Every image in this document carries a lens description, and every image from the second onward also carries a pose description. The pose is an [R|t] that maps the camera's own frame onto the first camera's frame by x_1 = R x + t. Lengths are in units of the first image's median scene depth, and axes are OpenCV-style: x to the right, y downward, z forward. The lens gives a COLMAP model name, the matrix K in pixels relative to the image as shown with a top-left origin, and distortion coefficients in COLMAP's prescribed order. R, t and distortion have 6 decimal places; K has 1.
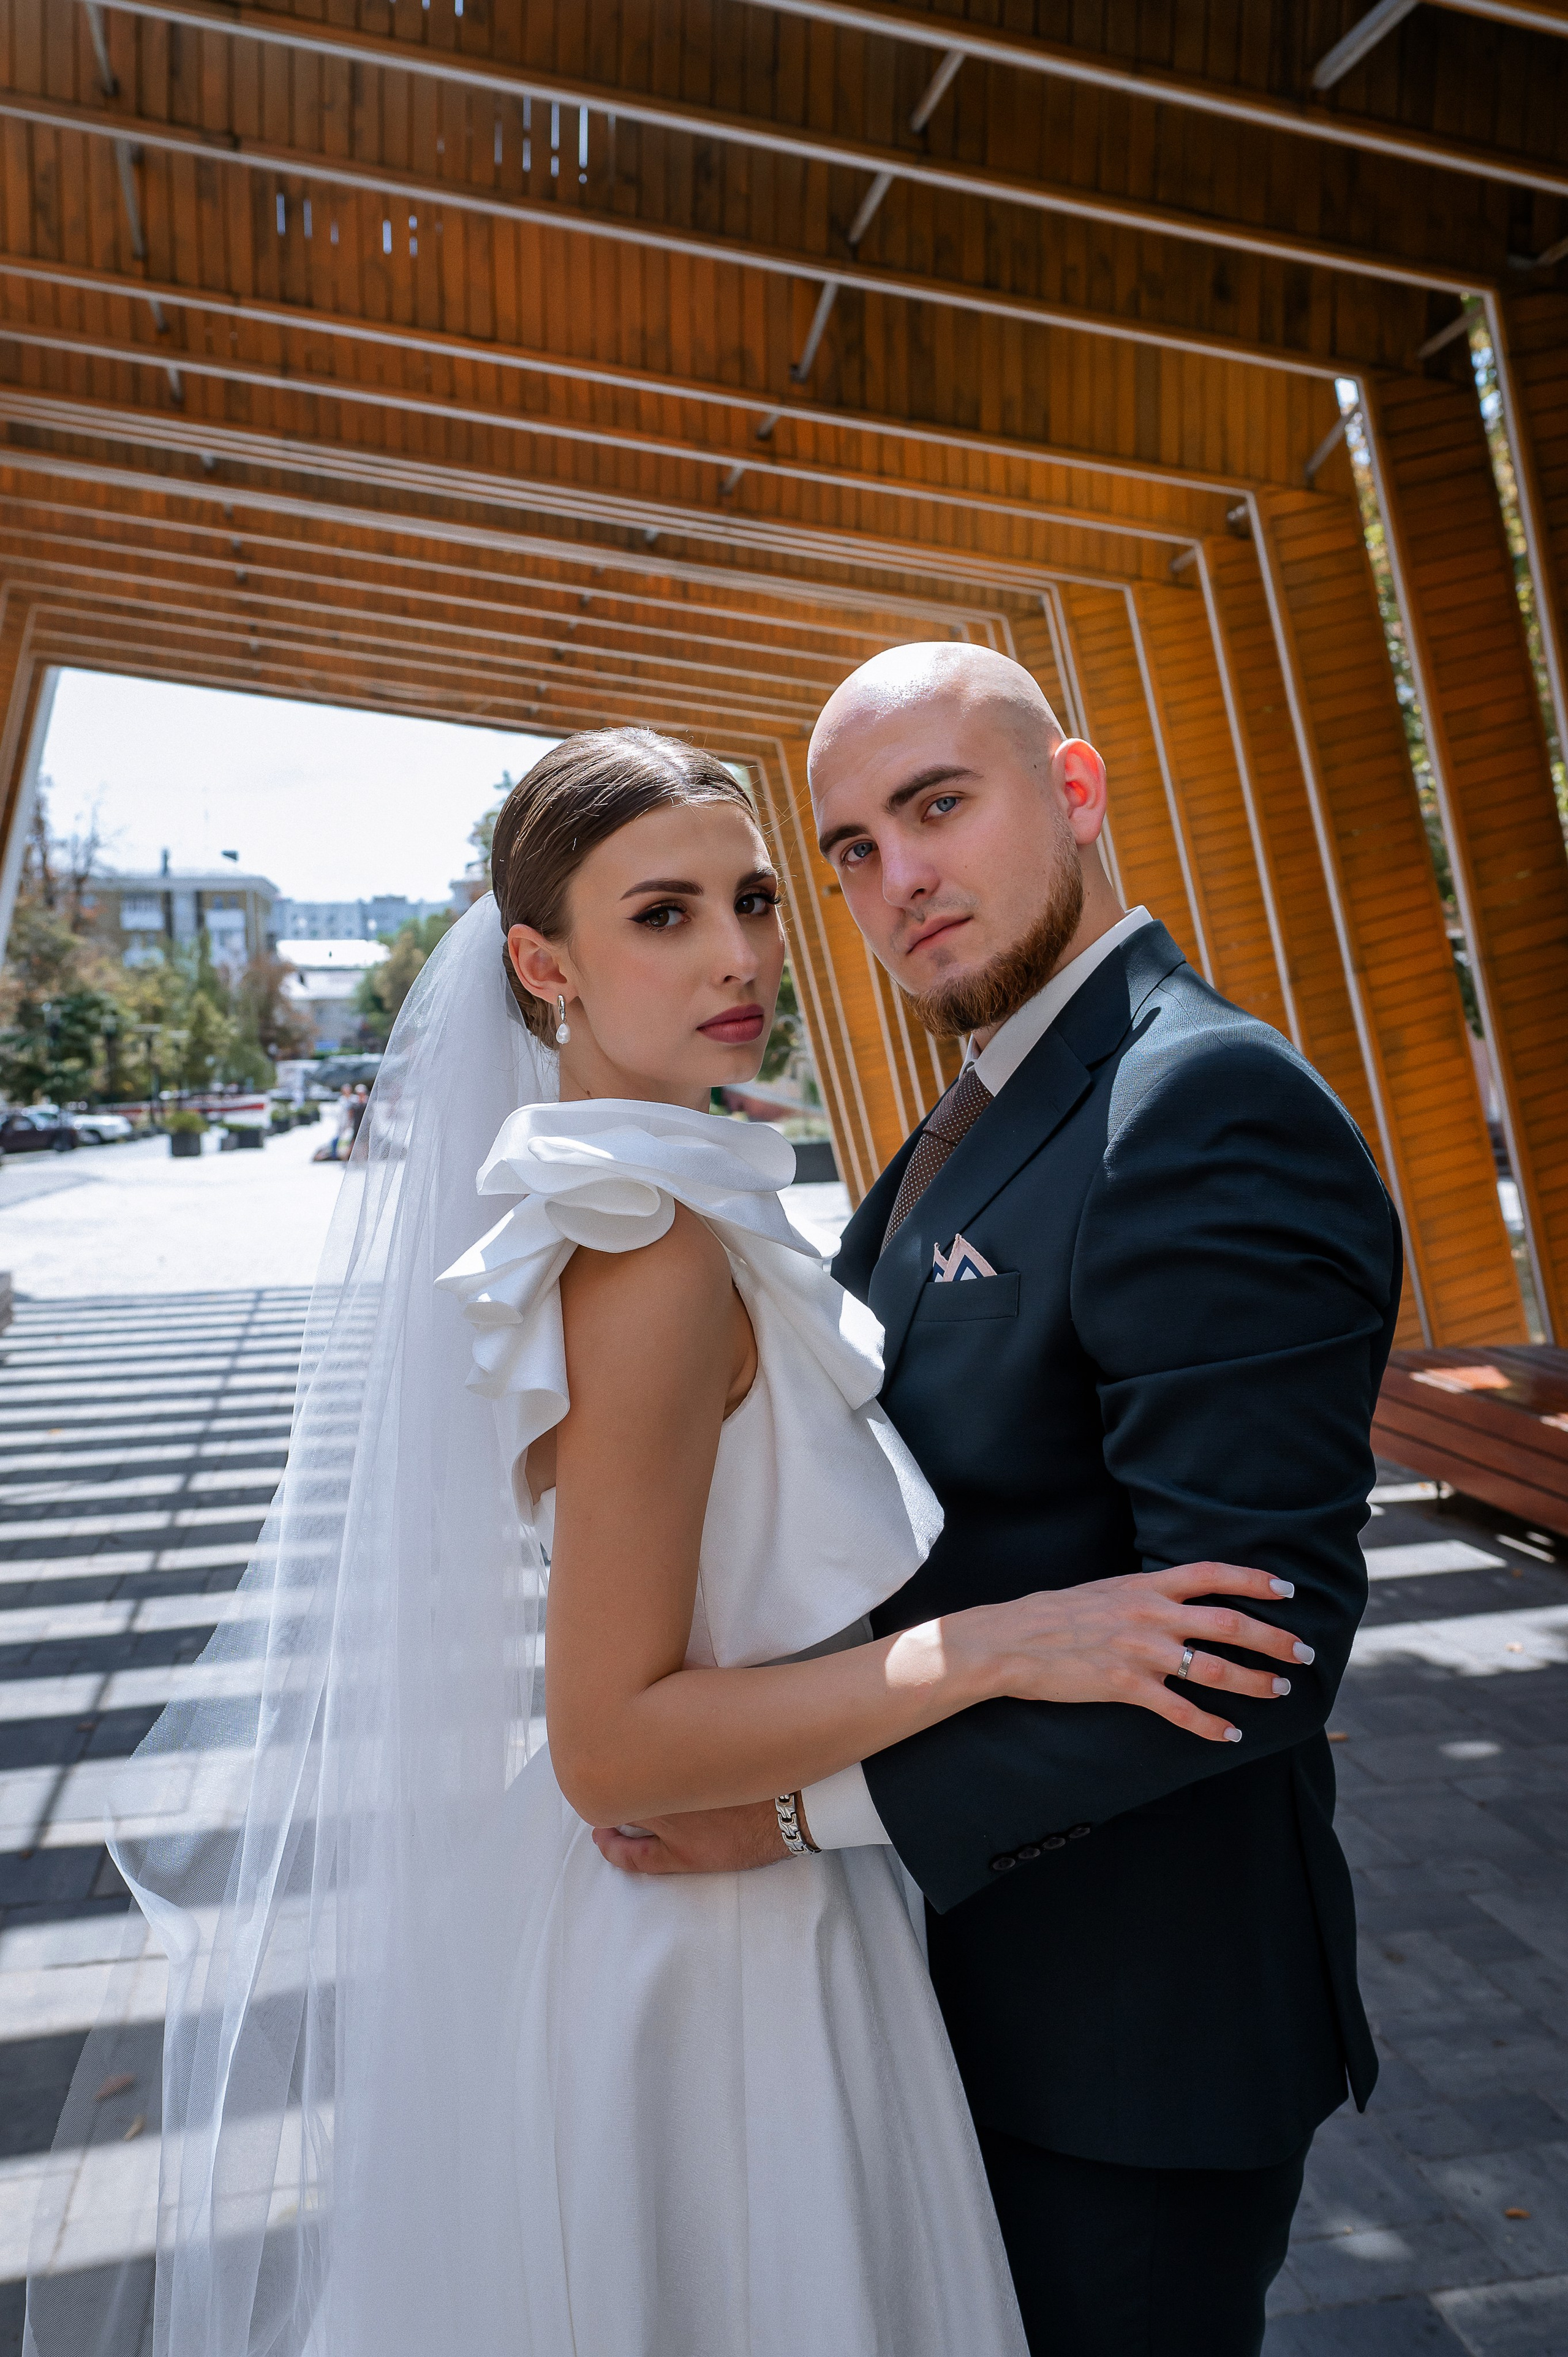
lens RADIAL K [[1961.6, 0, 769.5], [0, 1961.6, 1201.7], [0, 0, 1]] dist [0.006668, -0.009411]
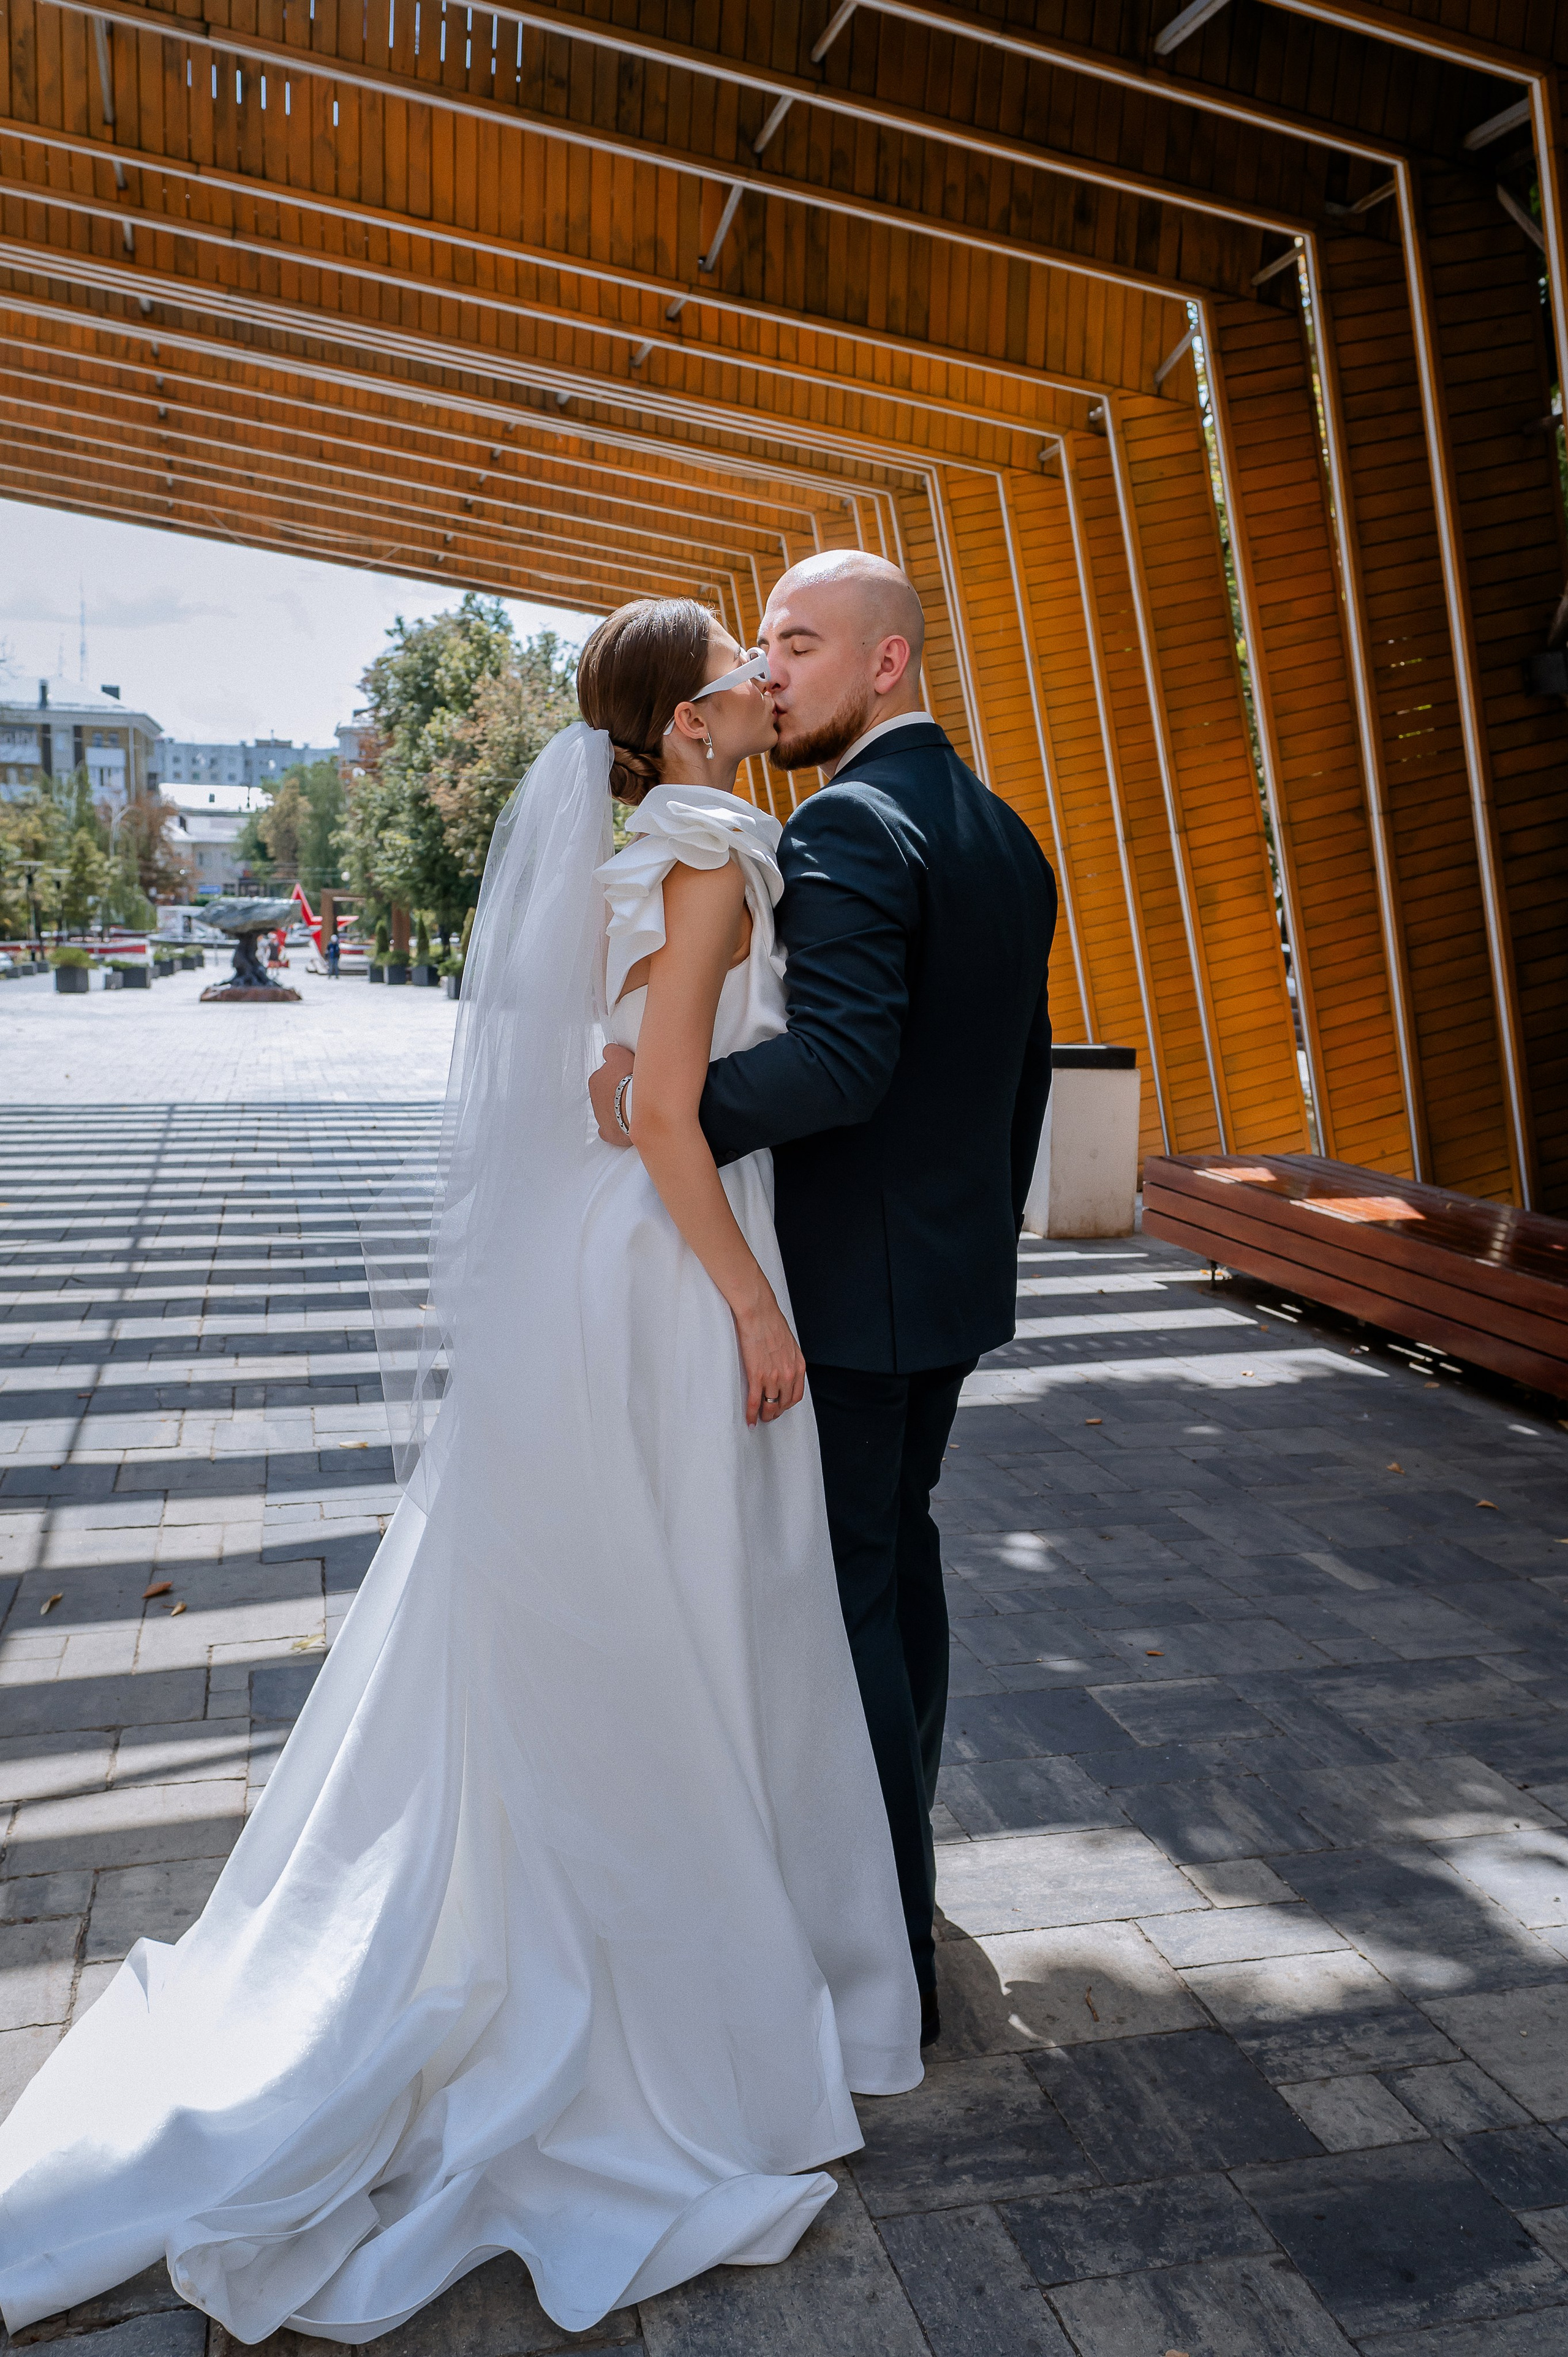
lens RADIAL K [[1961.6, 0, 769.5], [0, 1961.6, 1201.7], [0, 0, 1]] dist [0.006668, -0.009411]
pose [[0.997602, 0.030566, 0.062094, -0.001843], [-0.034579, 0.997311, 0.064611, 0.030236], [-0.059952, -0.066604, 0.995977, -0.129415]]
